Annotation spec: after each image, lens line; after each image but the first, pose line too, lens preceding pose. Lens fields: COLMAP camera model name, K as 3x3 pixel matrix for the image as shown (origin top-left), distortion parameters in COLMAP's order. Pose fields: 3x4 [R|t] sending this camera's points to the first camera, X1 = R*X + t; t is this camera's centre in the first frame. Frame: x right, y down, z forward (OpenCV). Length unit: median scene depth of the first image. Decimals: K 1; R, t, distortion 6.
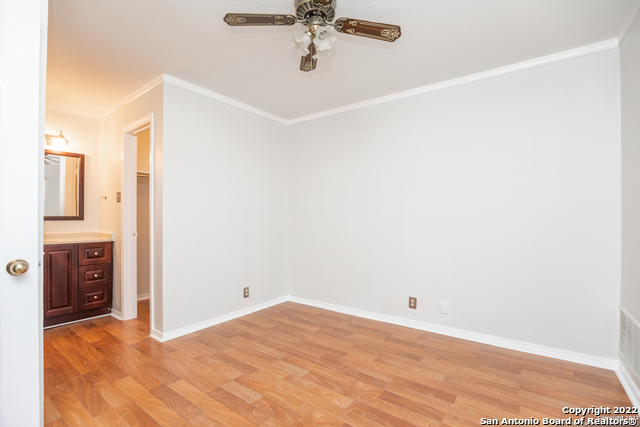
lens RADIAL K [[294.0, 0, 318.6], [0, 294.0, 216.9], [0, 0, 1]] dist [-0.031692, 0.001834]
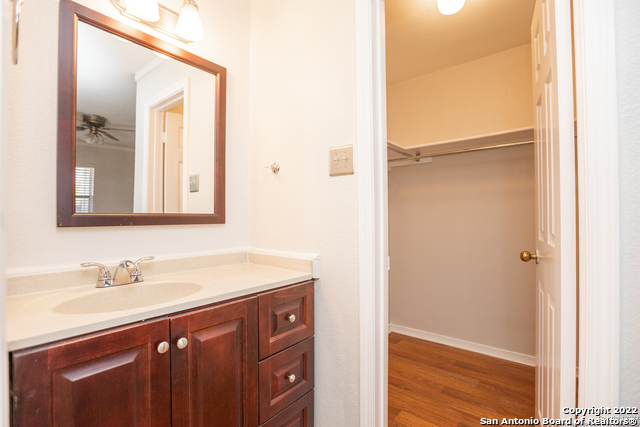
lens RADIAL K [[294.0, 0, 318.6], [0, 294.0, 216.9], [0, 0, 1]] dist [-0.031692, 0.001834]
pose [[0.998991, 0.001072, -0.044893, -0.875620], [-0.001036, 0.999999, 0.000825, 0.001536], [0.044894, -0.000778, 0.998991, 0.769559]]
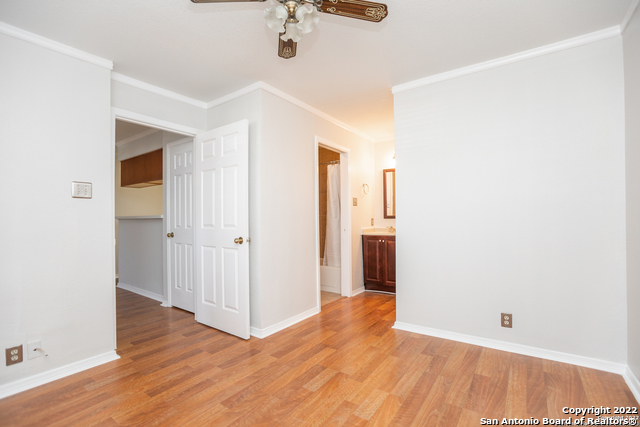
lens RADIAL K [[294.0, 0, 318.6], [0, 294.0, 216.9], [0, 0, 1]] dist [-0.031692, 0.001834]
pose [[0.019819, -0.003638, -0.999797, 0.570378], [0.013387, 0.999905, -0.003373, 0.005679], [0.999714, -0.013318, 0.019865, 0.690553]]
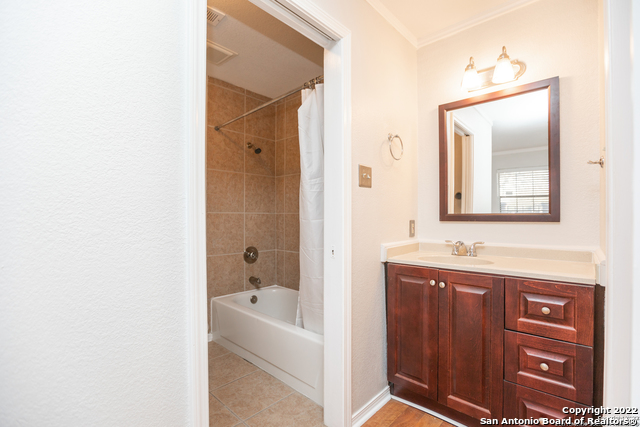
lens RADIAL K [[294.0, 0, 318.6], [0, 294.0, 216.9], [0, 0, 1]] dist [-0.031692, 0.001834]
pose [[-0.106918, 0.004447, -0.994258, -0.436014], [0.004071, 0.999984, 0.004035, 0.000296], [0.994259, -0.003616, -0.106935, 0.895044]]
